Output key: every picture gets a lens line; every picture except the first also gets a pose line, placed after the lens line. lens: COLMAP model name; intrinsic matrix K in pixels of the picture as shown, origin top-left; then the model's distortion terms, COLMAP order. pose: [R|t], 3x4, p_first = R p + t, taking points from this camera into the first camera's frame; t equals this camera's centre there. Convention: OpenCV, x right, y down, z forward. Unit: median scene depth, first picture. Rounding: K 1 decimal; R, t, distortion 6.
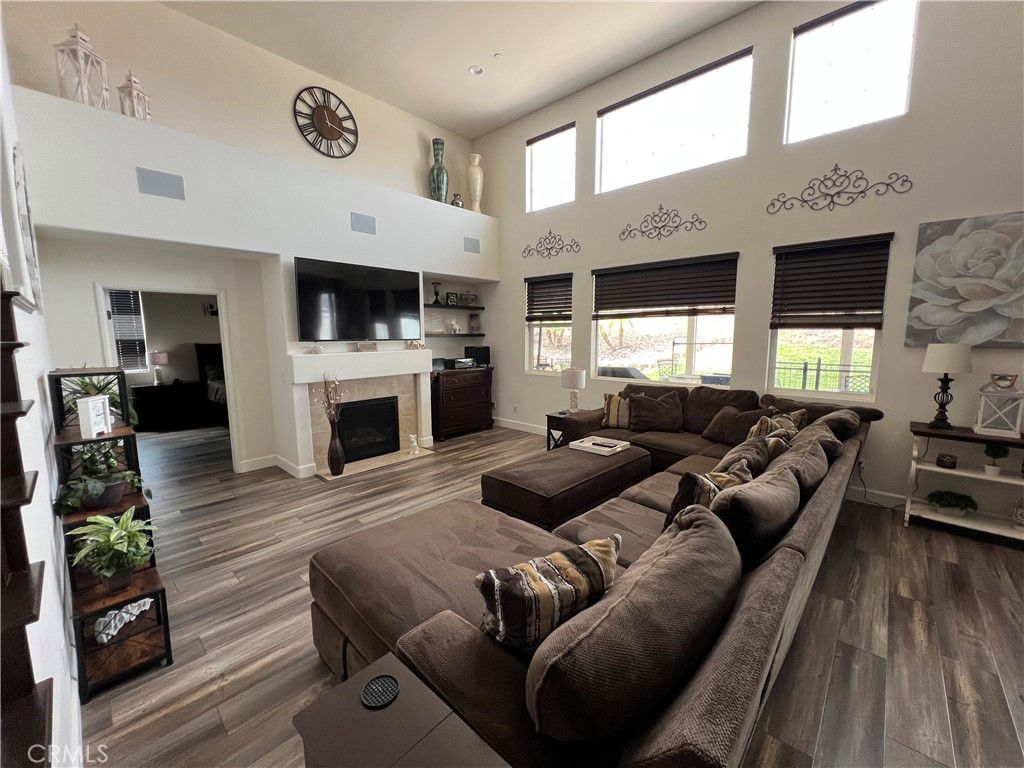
lens RADIAL K [[409.9, 0, 512.0], [0, 409.9, 384.0], [0, 0, 1]] dist [-0.001456, 0.000421]
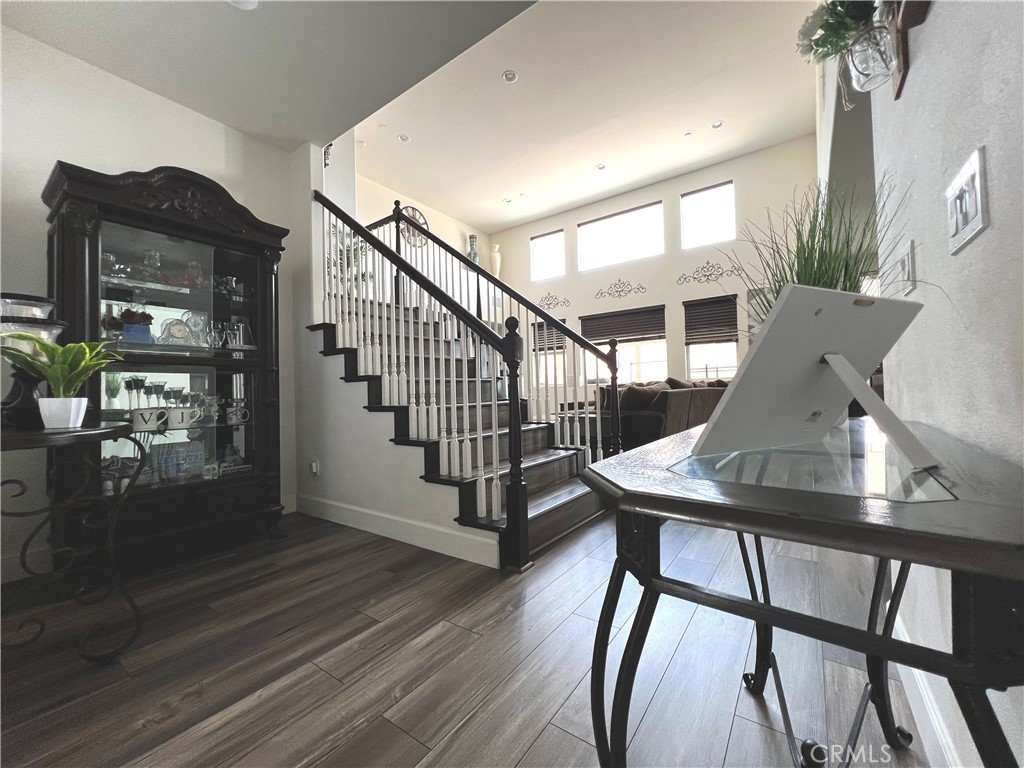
lens RADIAL K [[408.3, 0, 512.0], [0, 408.3, 384.0], [0, 0, 1]] dist [-0.000072, 0.000091]
pose [[0.991981, -0.020221, 0.124758, -0.284858], [0.038187, 0.988936, -0.143342, 0.212151], [-0.120480, 0.146956, 0.981778, -0.521461]]
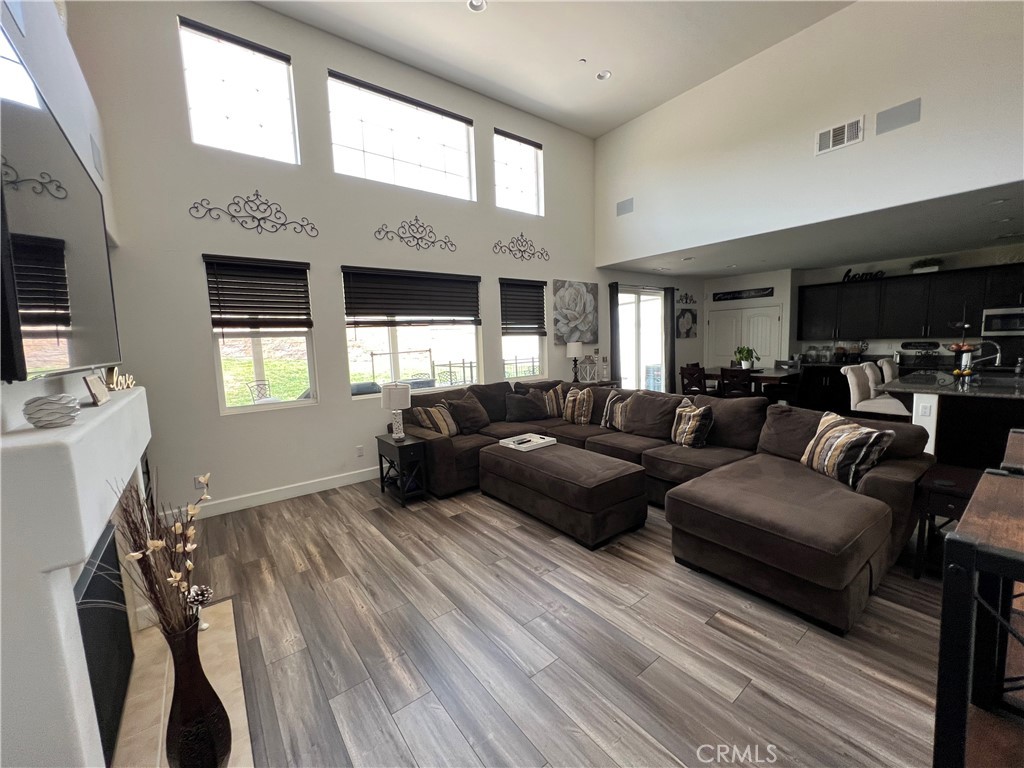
lens RADIAL K [[409.9, 0, 512.0], [0, 409.9, 384.0], [0, 0, 1]] dist [-0.001456, 0.000421]
pose [[0.162666, -0.106995, 0.980863, -0.608579], [0.154745, 0.984567, 0.081737, -0.068255], [-0.974471, 0.138488, 0.176712, 0.610129]]
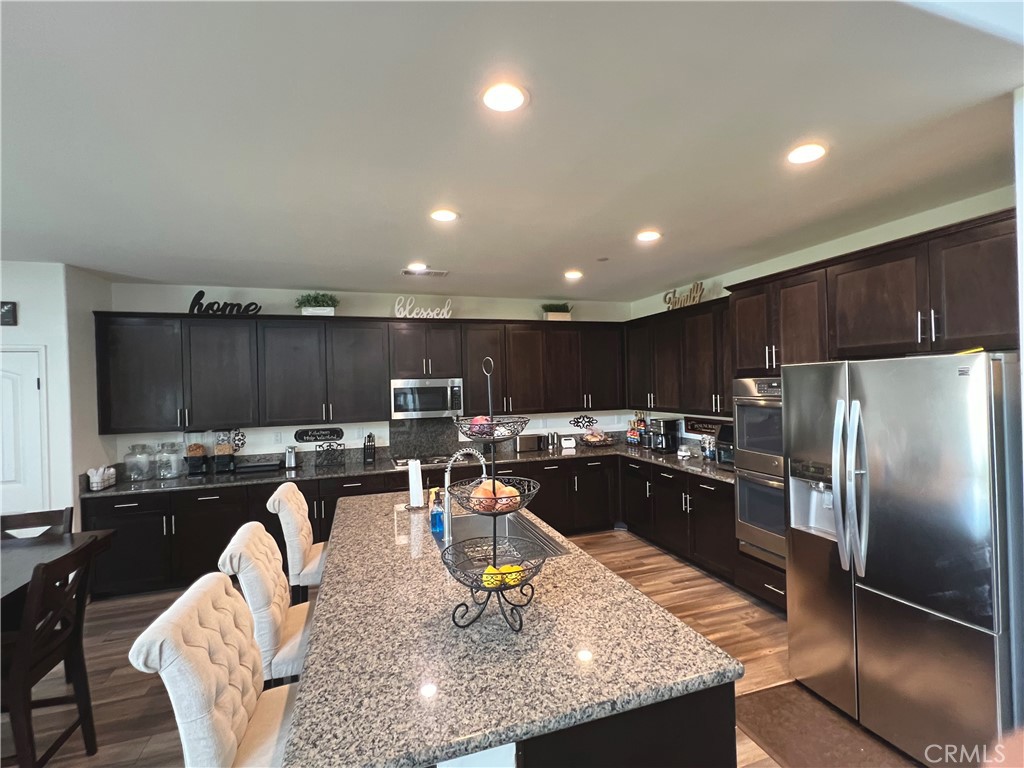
lens RADIAL K [[464.5, 0, 512.0], [0, 464.5, 384.0], [0, 0, 1]] dist [0.000319, 0.000036]
pose [[-0.881199, 0.029182, 0.471843, 0.170025], [0.089422, 0.990364, 0.105750, -0.038857], [-0.464211, 0.135380, -0.875317, 0.139156]]
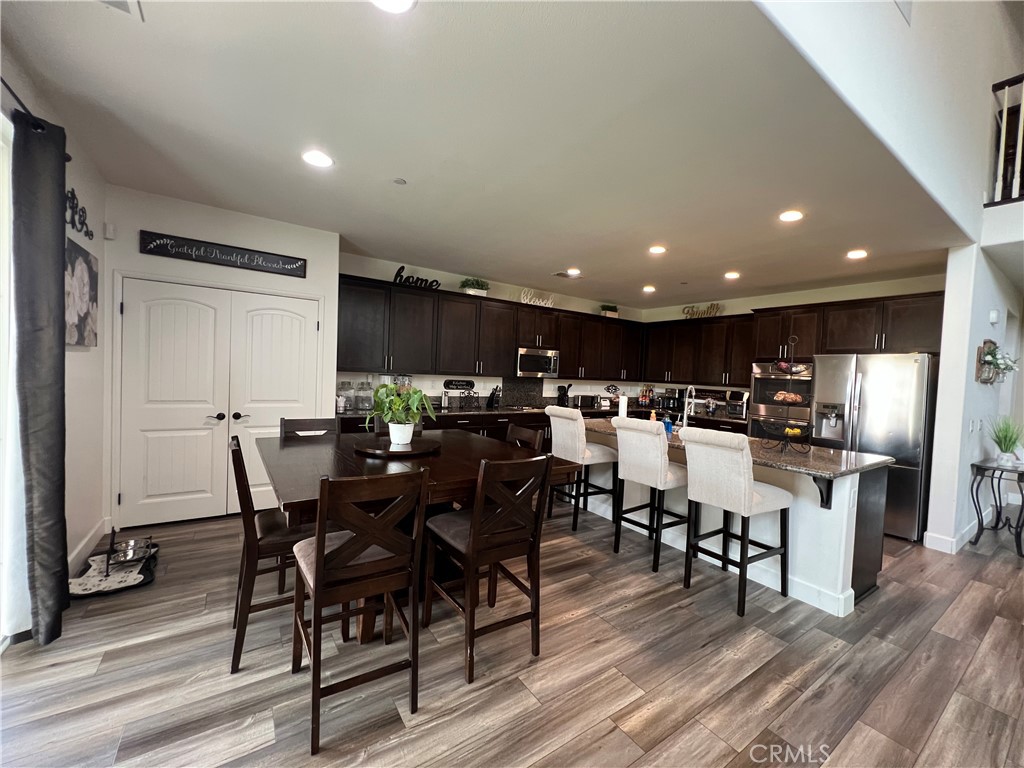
lens RADIAL K [[409.9, 0, 512.0], [0, 409.9, 384.0], [0, 0, 1]] dist [-0.001456, 0.000421]
pose [[-0.975540, -0.045635, 0.215034, 0.582341], [-0.013175, 0.988593, 0.150034, -0.041676], [-0.219428, 0.143531, -0.965013, 0.542786]]
